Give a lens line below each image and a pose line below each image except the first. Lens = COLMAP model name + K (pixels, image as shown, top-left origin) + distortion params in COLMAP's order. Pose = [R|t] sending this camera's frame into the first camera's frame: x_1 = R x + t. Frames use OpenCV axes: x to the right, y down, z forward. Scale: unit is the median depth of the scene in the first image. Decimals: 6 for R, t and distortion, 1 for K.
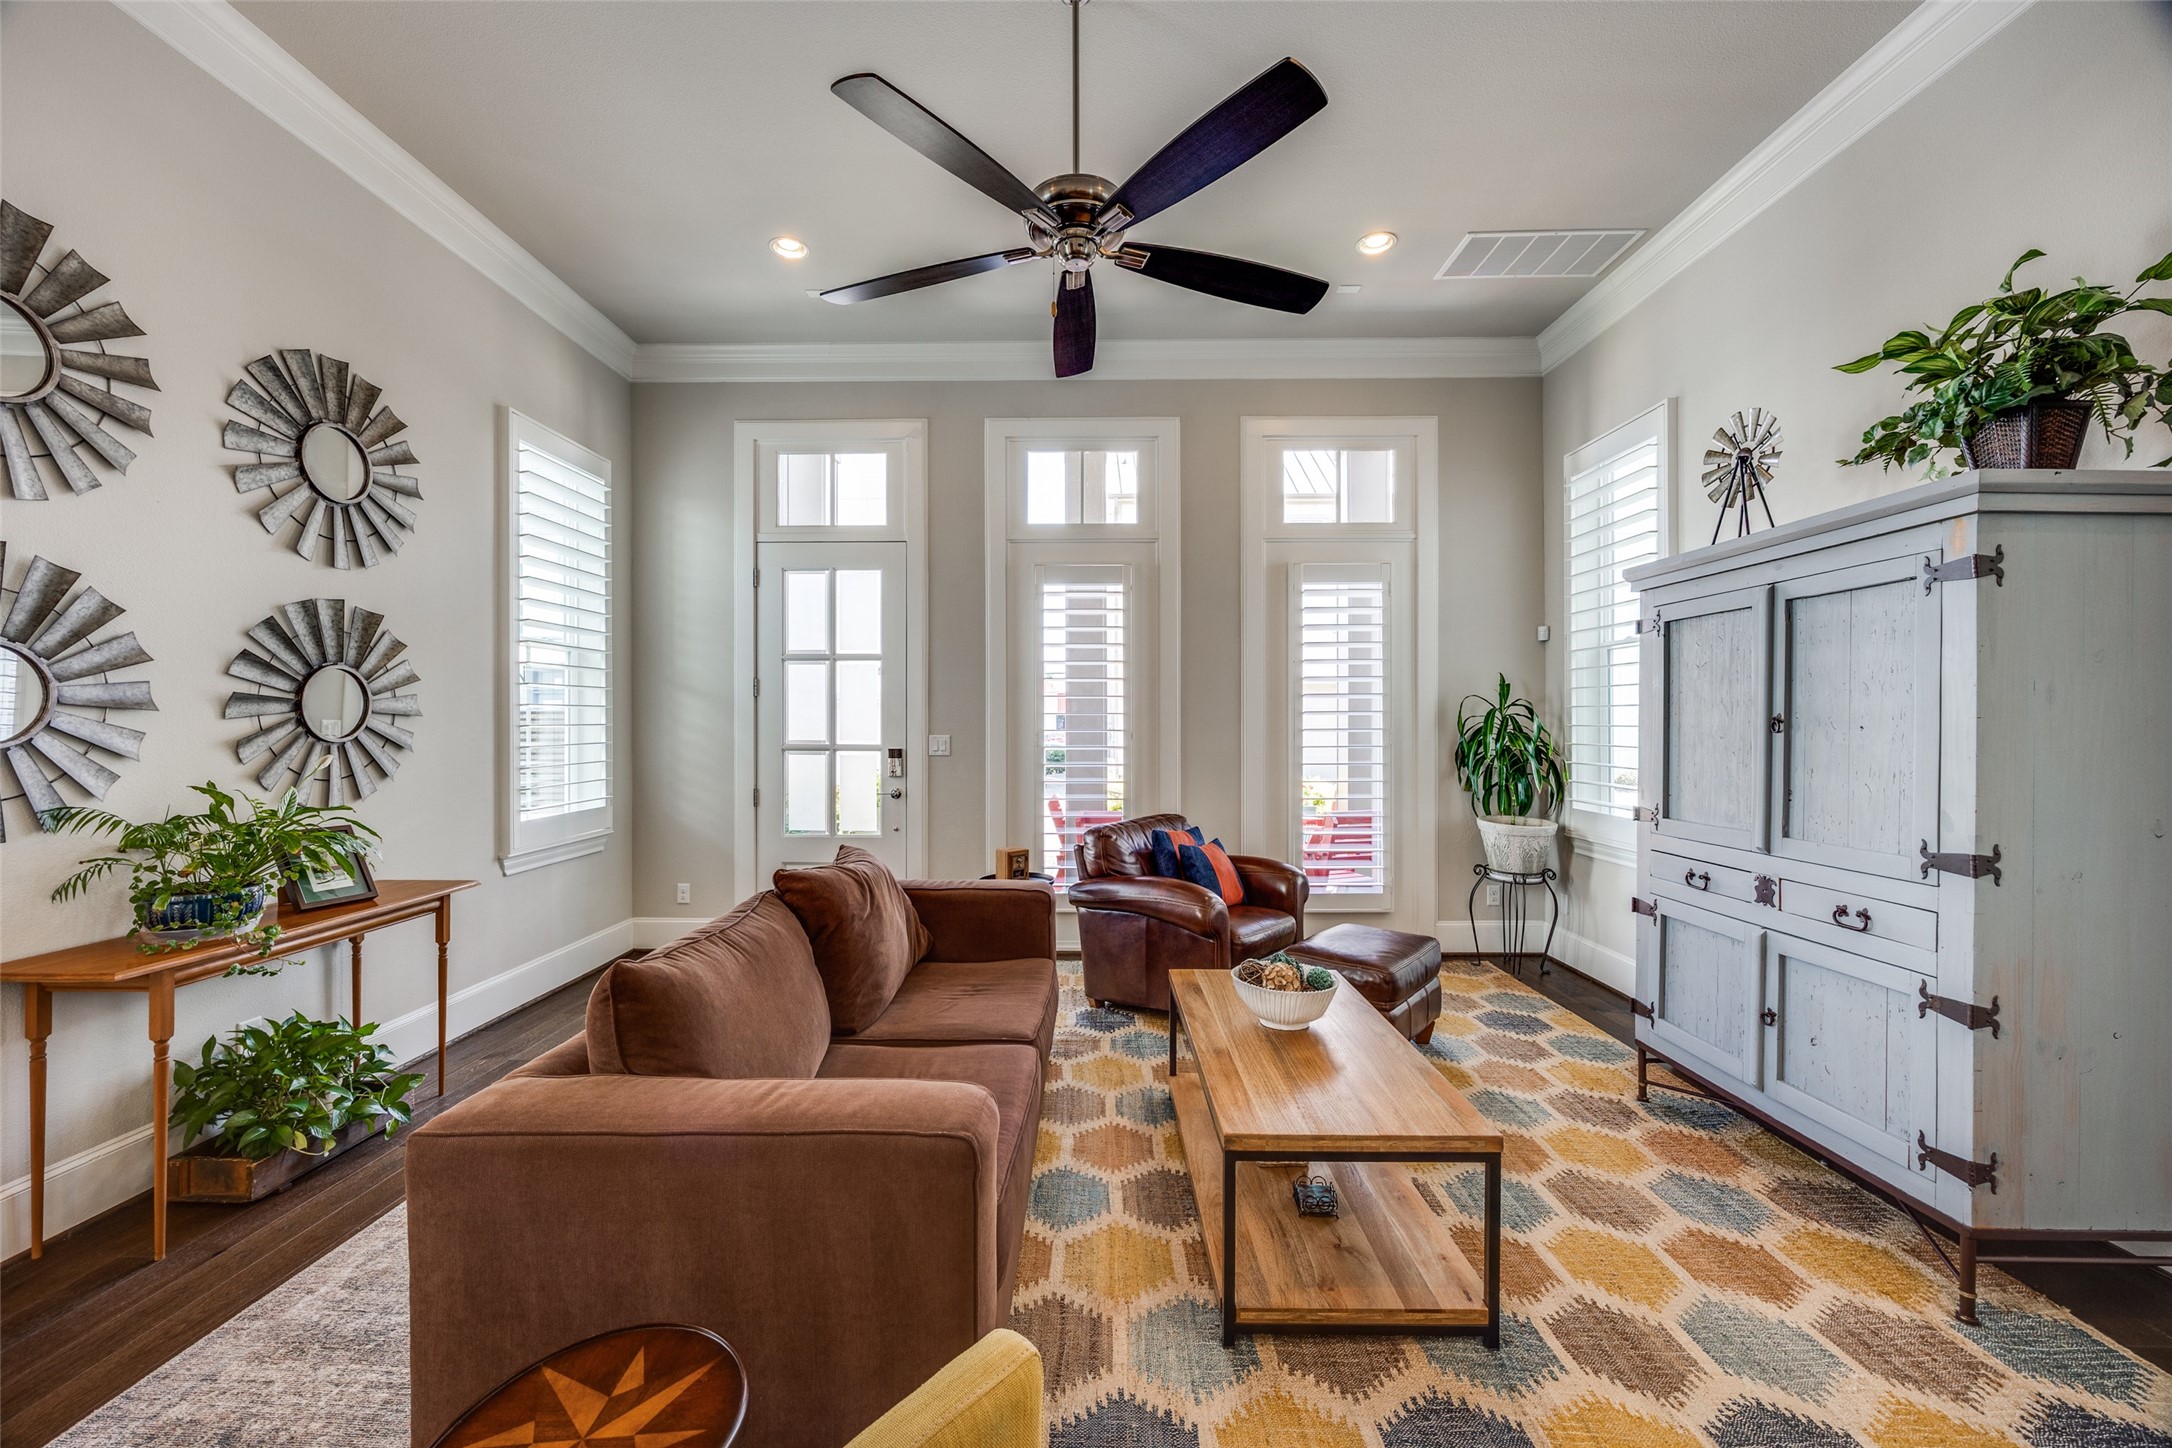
lens RADIAL K [[814.2, 0, 1073.8], [0, 814.2, 723.8], [0, 0, 1]] dist [-0.002927, -0.000556]
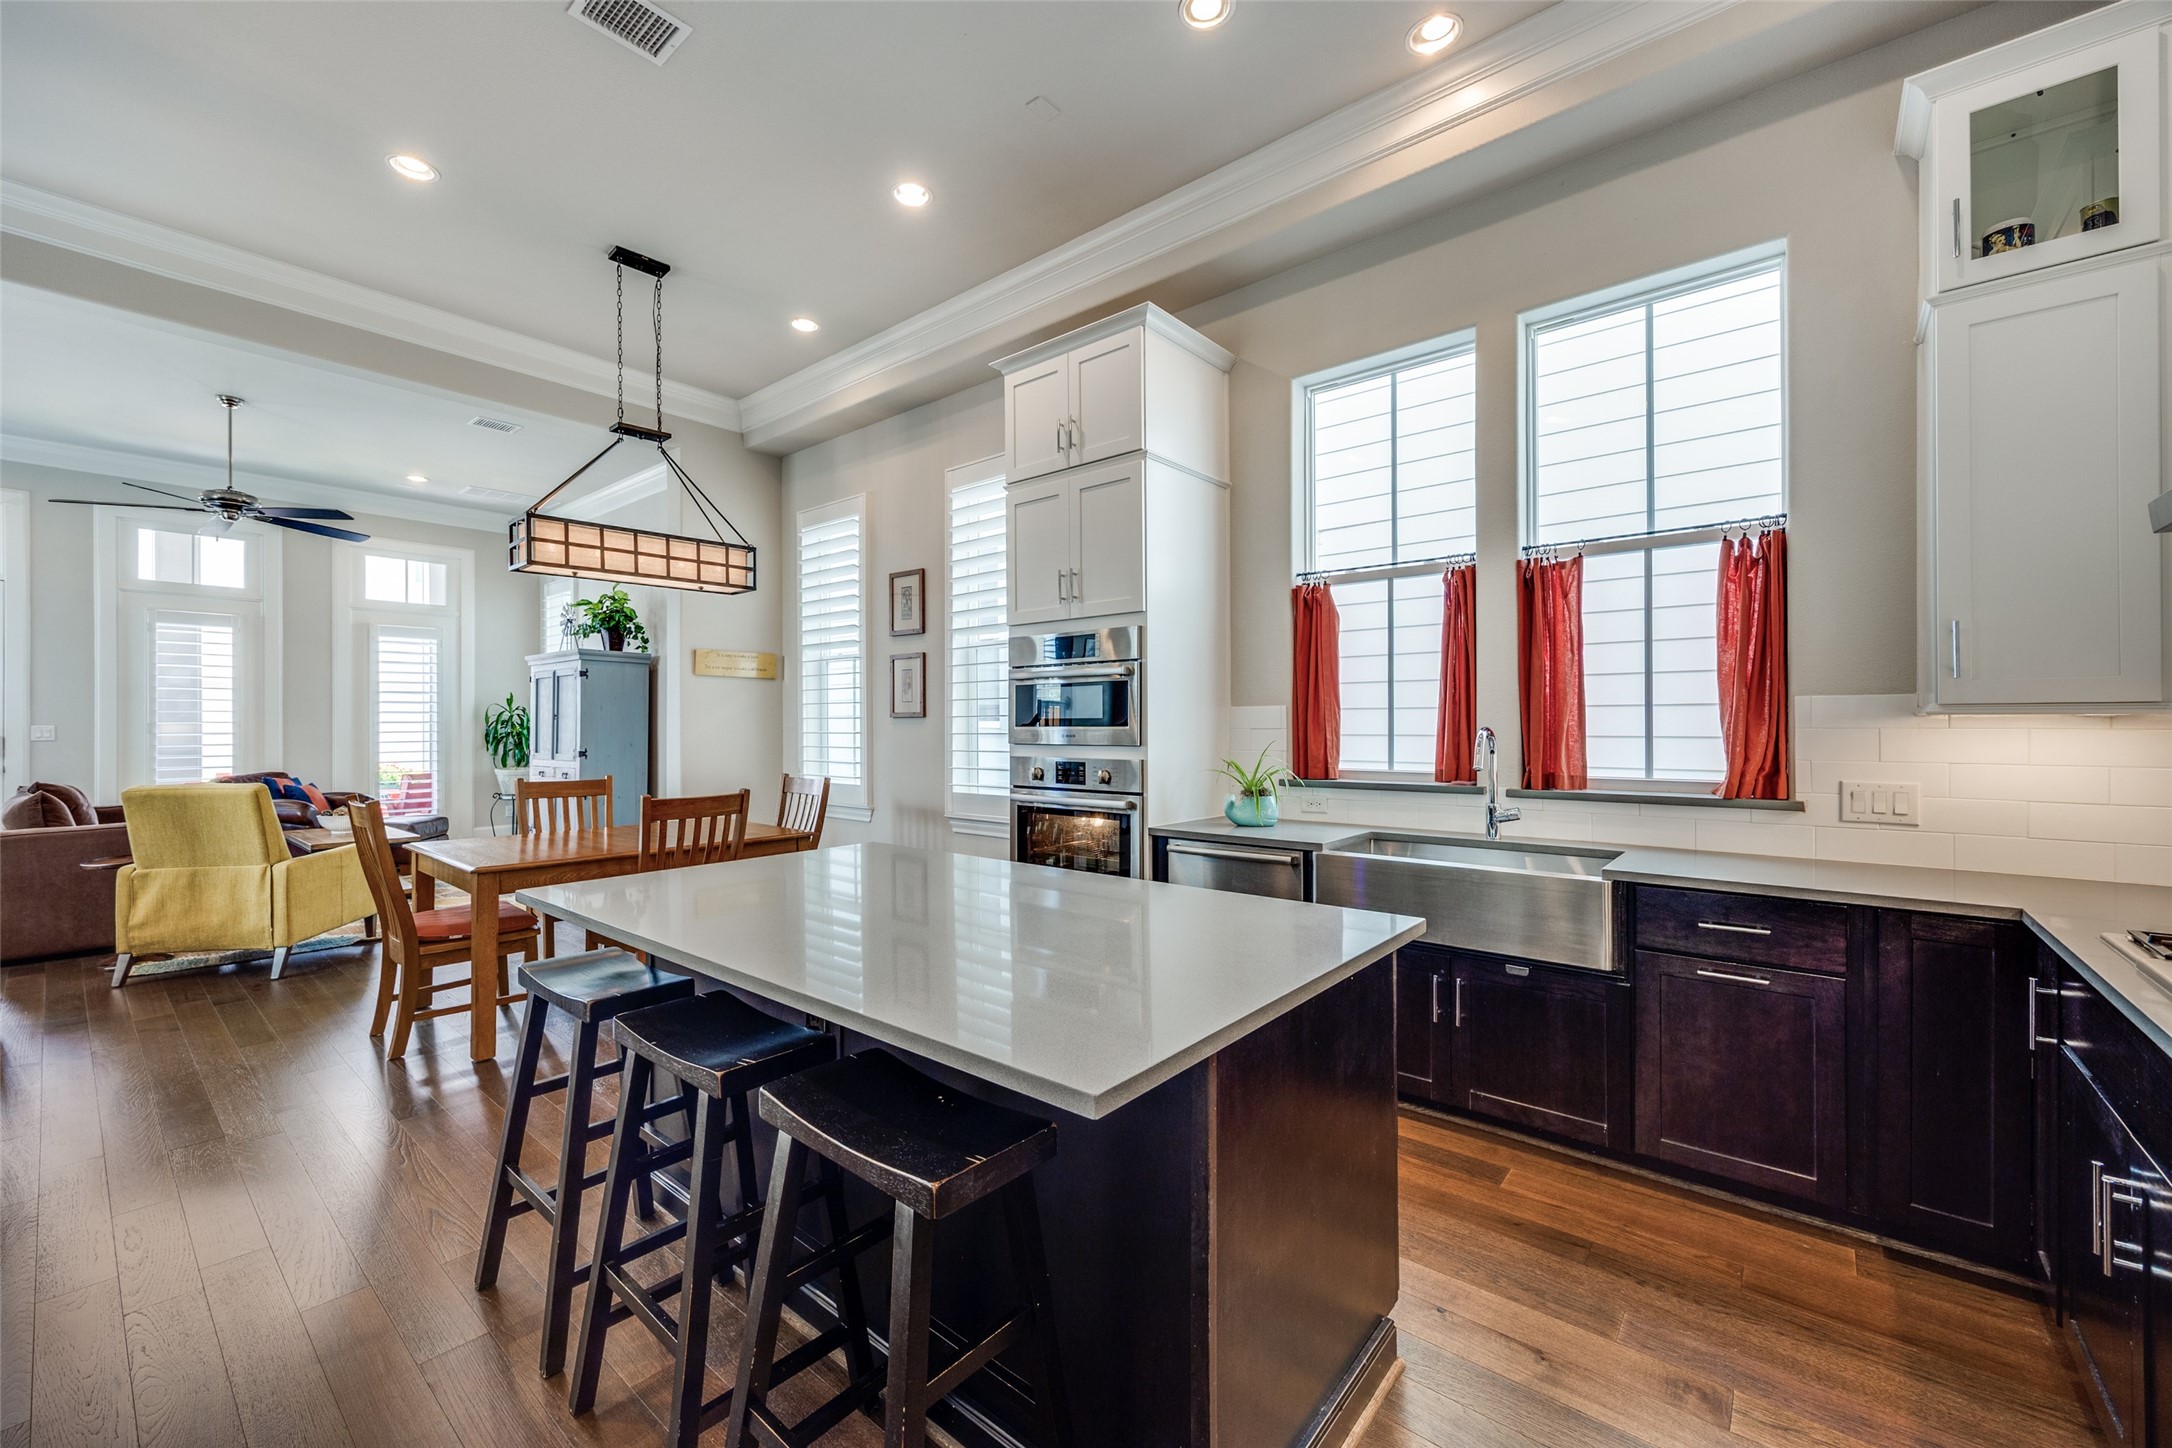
lens RADIAL K [[885.4, 0, 1064.7], [0, 885.4, 721.4], [0, 0, 1]] dist [0.016079, 0.000164]
pose [[0.643587, 0.002296, 0.765370, -0.348957], [0.003964, 0.999972, -0.006333, 0.035646], [-0.765363, 0.007110, 0.643560, -2.003957]]
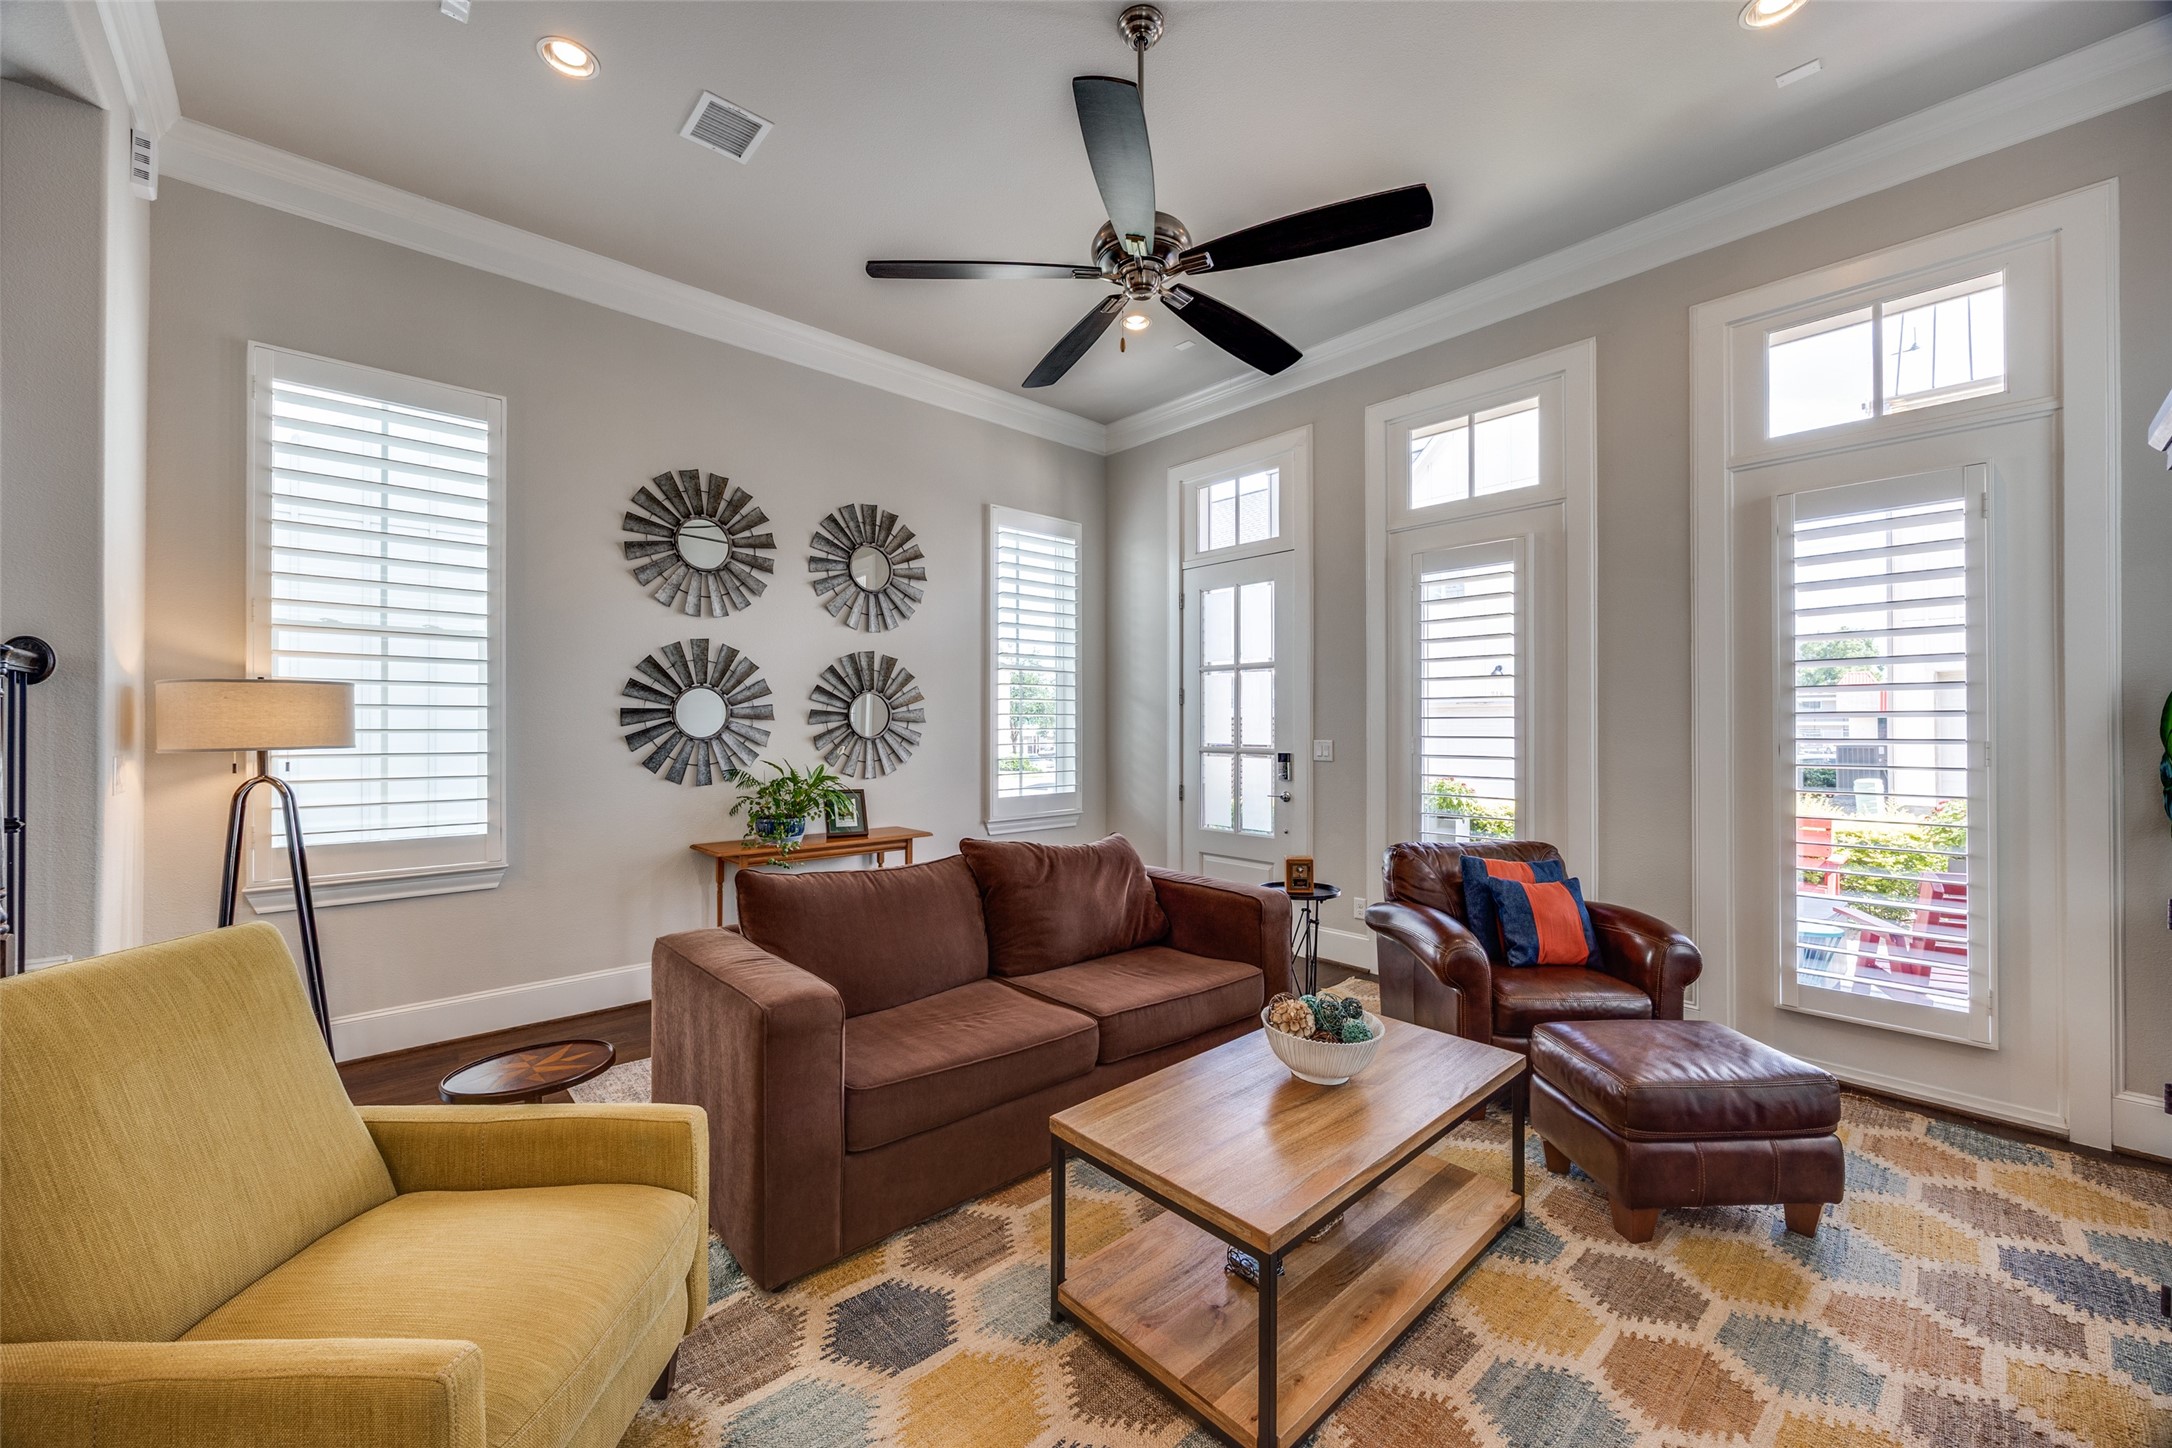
lens RADIAL K [[822.9, 0, 1086.0], [0, 822.9, 724.0], [0, 0, 1]] dist [-0.002569, -0.000097]
pose [[0.688860, -0.000146, -0.724894, 0.567089], [-0.003460, 0.999988, -0.003489, -0.002286], [0.724886, 0.004912, 0.688852, 0.166362]]
